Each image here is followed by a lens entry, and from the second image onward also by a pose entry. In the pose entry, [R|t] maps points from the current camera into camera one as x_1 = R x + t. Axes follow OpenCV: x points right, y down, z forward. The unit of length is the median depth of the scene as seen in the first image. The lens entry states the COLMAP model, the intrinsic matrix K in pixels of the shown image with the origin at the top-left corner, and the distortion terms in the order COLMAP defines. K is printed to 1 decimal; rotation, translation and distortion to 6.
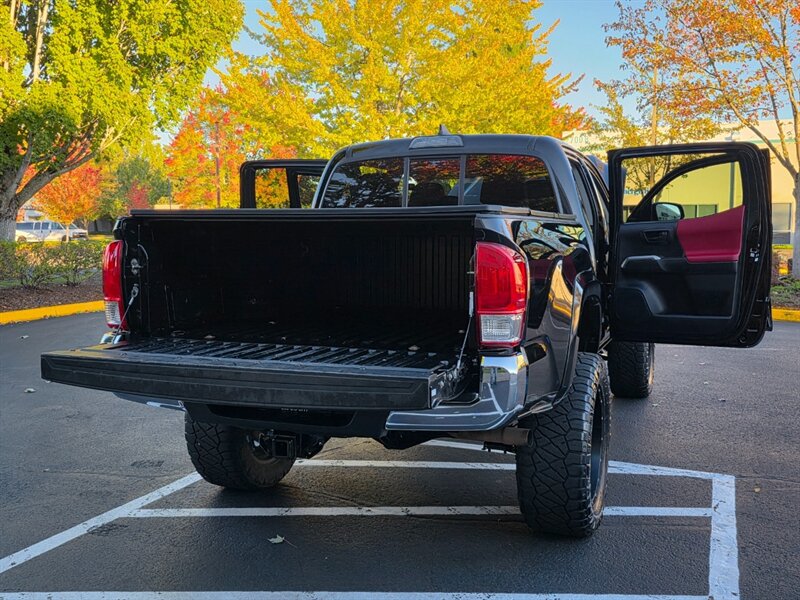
lens RADIAL K [[802.6, 0, 407.9], [0, 802.6, 299.2], [0, 0, 1]] dist [0.047675, -0.020828]
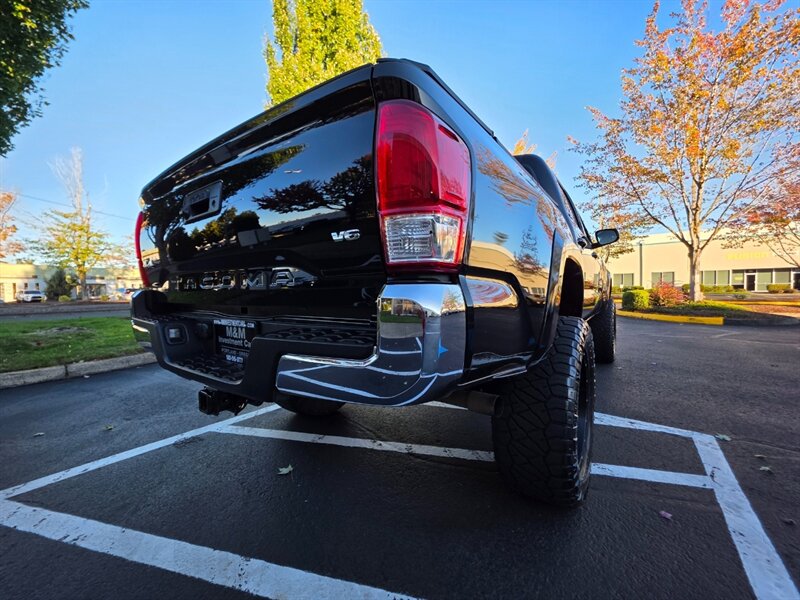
lens RADIAL K [[320.0, 0, 404.2], [0, 320.0, 299.9], [0, 0, 1]] dist [0.001983, 0.000007]
pose [[0.967666, -0.004201, -0.252198, 0.113141], [-0.009276, 0.998592, -0.052226, 0.064128], [0.252063, 0.052877, 0.966265, 0.517655]]
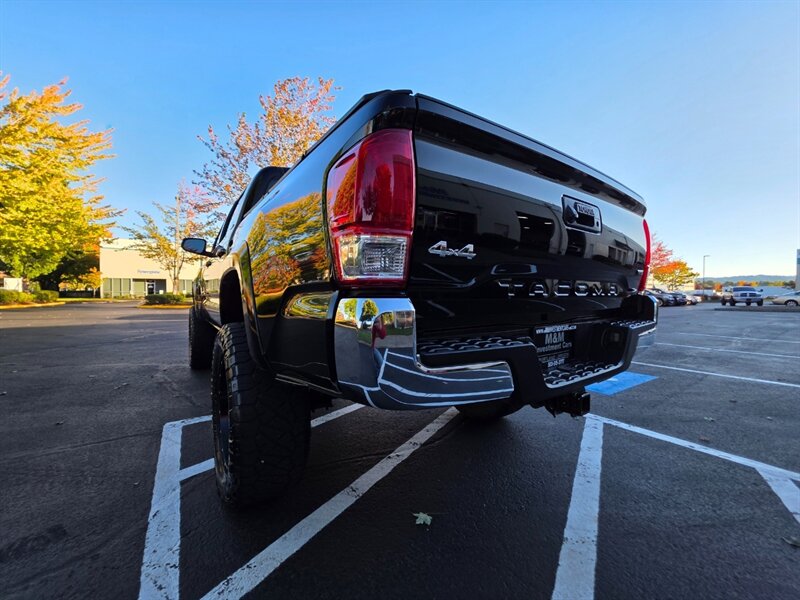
lens RADIAL K [[315.8, 0, 400.0], [0, 315.8, 300.0], [0, 0, 1]] dist [0.000815, 0.000020]
pose [[0.555593, -0.014774, 0.831323, -0.438067], [0.069659, 0.997154, -0.028834, 0.042375], [-0.828532, 0.073929, 0.555041, 0.713355]]
